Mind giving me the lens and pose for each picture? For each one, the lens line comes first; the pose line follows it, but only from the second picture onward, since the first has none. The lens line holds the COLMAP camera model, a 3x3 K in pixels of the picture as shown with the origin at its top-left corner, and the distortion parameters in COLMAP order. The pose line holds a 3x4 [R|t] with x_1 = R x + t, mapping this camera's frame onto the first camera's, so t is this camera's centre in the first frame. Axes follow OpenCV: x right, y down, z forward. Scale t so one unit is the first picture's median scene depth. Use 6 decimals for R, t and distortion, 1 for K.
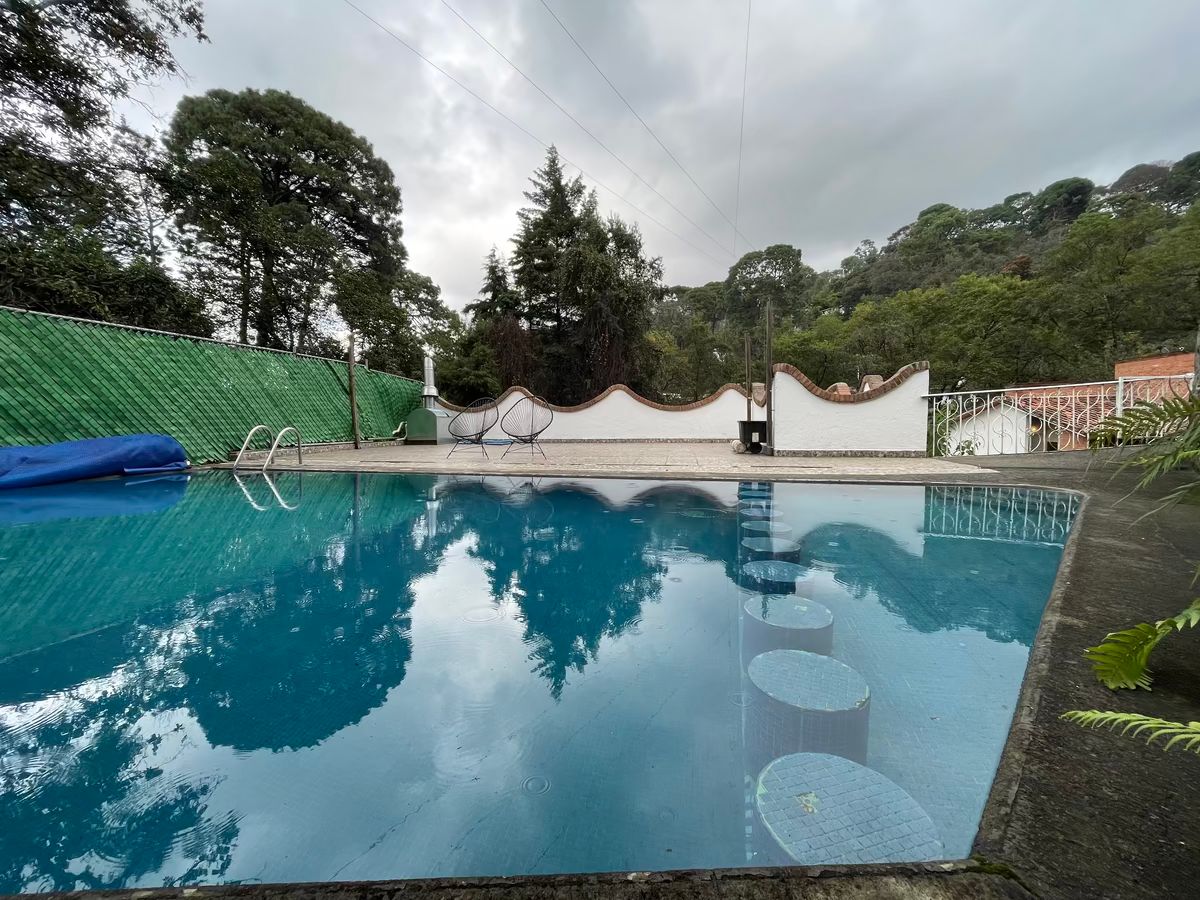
lens RADIAL K [[483.1, 0, 600.1], [0, 483.1, 451.3], [0, 0, 1]] dist [-0.001014, 0.000382]
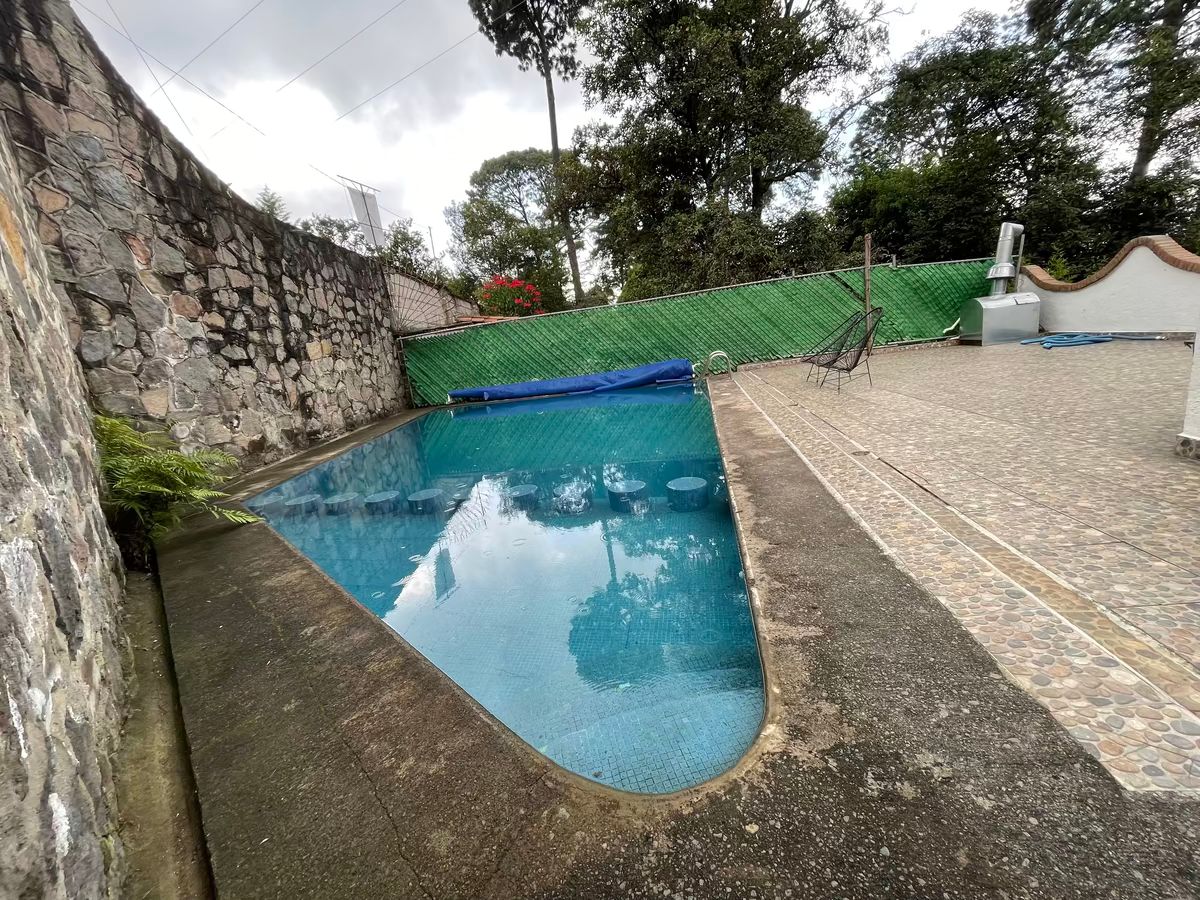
lens RADIAL K [[483.1, 0, 599.8], [0, 483.1, 449.0], [0, 0, 1]] dist [-0.001014, 0.000382]
pose [[0.026880, 0.211521, -0.977004, 0.790084], [0.066298, 0.974828, 0.212874, -0.104669], [0.997438, -0.070496, 0.012180, 0.659900]]
